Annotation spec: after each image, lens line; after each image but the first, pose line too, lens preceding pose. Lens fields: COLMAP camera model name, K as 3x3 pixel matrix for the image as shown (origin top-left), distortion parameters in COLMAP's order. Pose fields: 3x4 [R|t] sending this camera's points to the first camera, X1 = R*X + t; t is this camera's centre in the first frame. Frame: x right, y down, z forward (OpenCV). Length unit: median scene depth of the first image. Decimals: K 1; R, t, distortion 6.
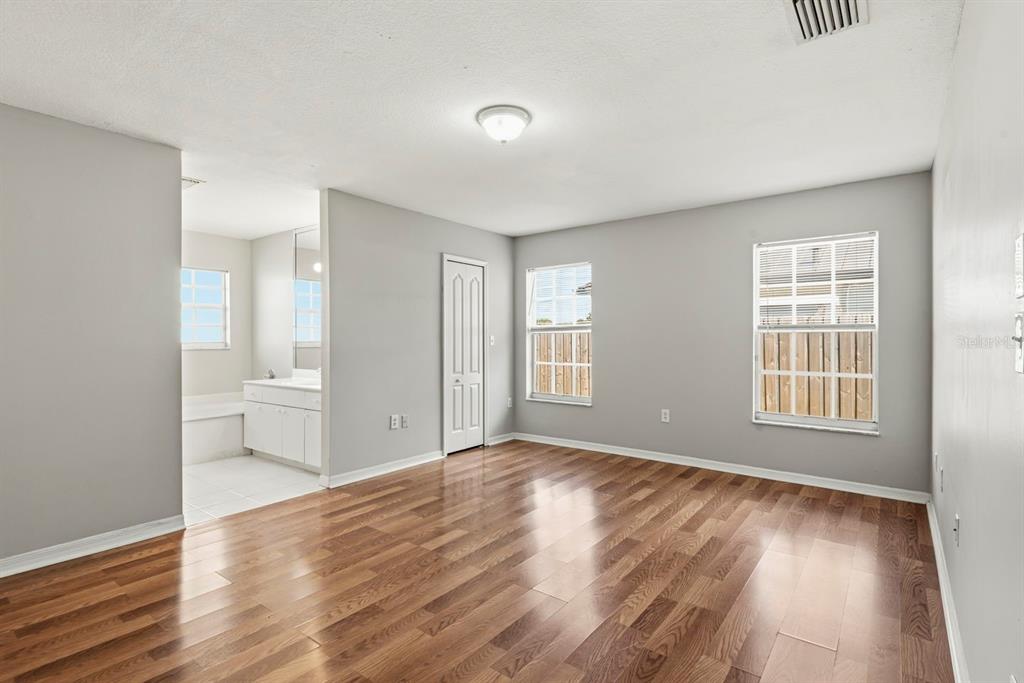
lens RADIAL K [[496.3, 0, 514.4], [0, 496.3, 333.3], [0, 0, 1]] dist [0.002762, -0.000387]
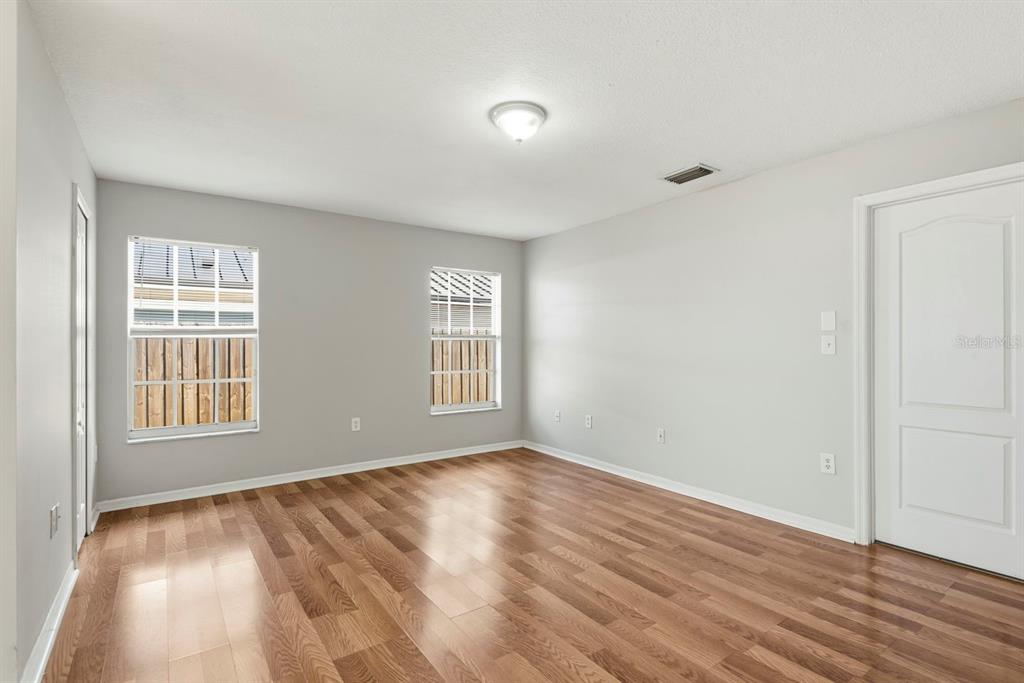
lens RADIAL K [[496.3, 0, 513.9], [0, 496.3, 346.9], [0, 0, 1]] dist [0.002762, -0.000387]
pose [[0.292303, -0.008442, 0.956288, -0.568777], [-0.004531, 0.999938, 0.010212, 0.001322], [-0.956315, -0.007318, 0.292247, 0.438540]]
